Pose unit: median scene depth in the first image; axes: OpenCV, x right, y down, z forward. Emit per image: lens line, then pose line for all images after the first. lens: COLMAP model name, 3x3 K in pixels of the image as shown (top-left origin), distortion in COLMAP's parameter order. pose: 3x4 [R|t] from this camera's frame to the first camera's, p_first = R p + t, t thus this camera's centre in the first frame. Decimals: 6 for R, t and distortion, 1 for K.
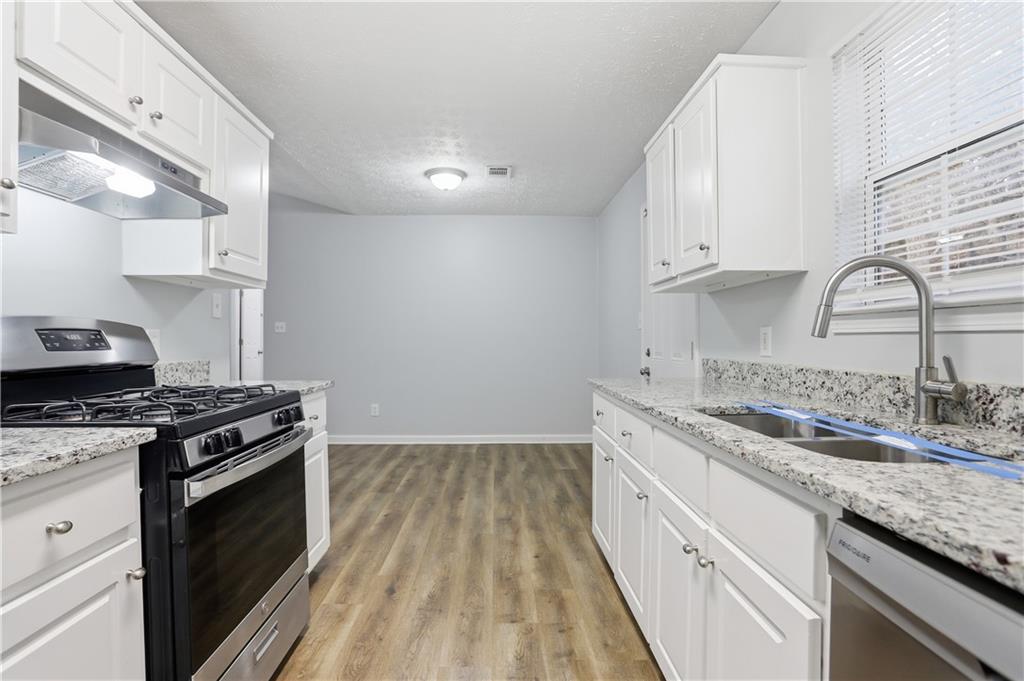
lens RADIAL K [[520.6, 0, 519.4], [0, 520.6, 344.3], [0, 0, 1]] dist [-0.052901, 0.000063]
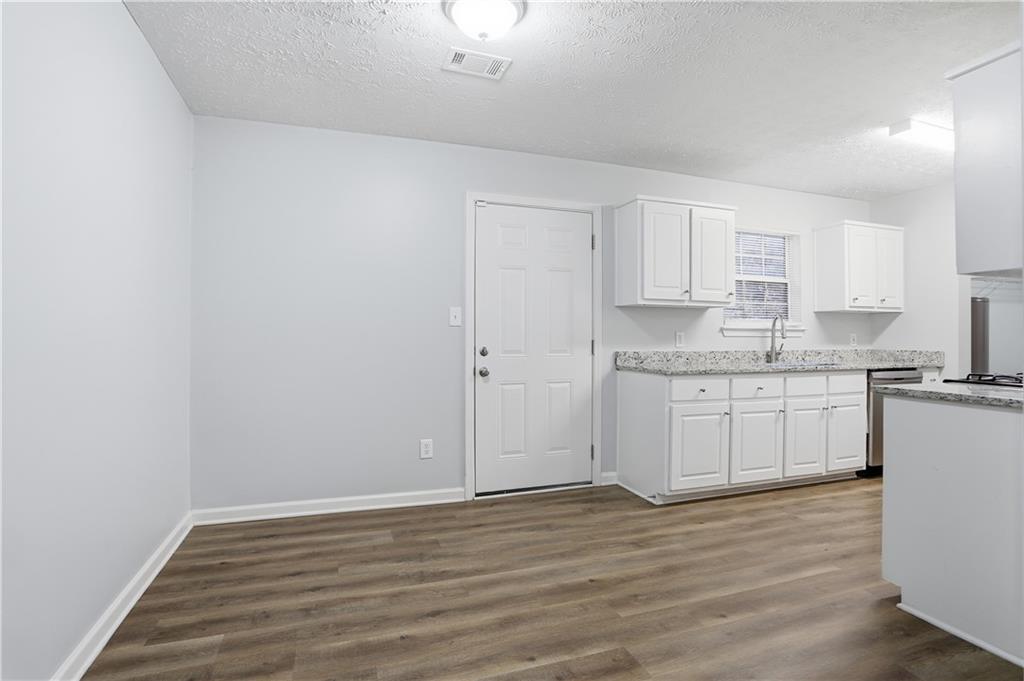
lens RADIAL K [[509.5, 0, 521.0], [0, 509.5, 336.3], [0, 0, 1]] dist [-0.038898, 0.004407]
pose [[-0.296766, 0.001862, 0.954948, -1.151151], [0.004991, 0.999987, -0.000399, -0.019972], [-0.954937, 0.004647, -0.296771, 2.110114]]
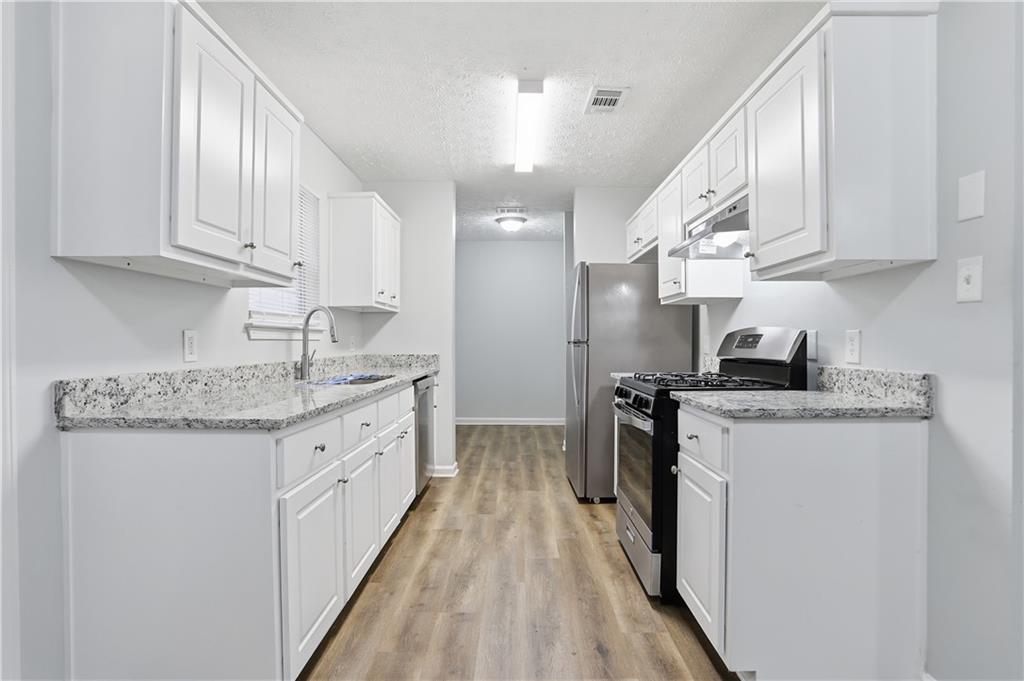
lens RADIAL K [[509.5, 0, 514.5], [0, 509.5, 346.7], [0, 0, 1]] dist [-0.038898, 0.004407]
pose [[-0.998631, 0.003726, 0.052166, -0.161146], [0.004747, 0.999799, 0.019466, -0.018900], [-0.052083, 0.019687, -0.998449, 1.864768]]
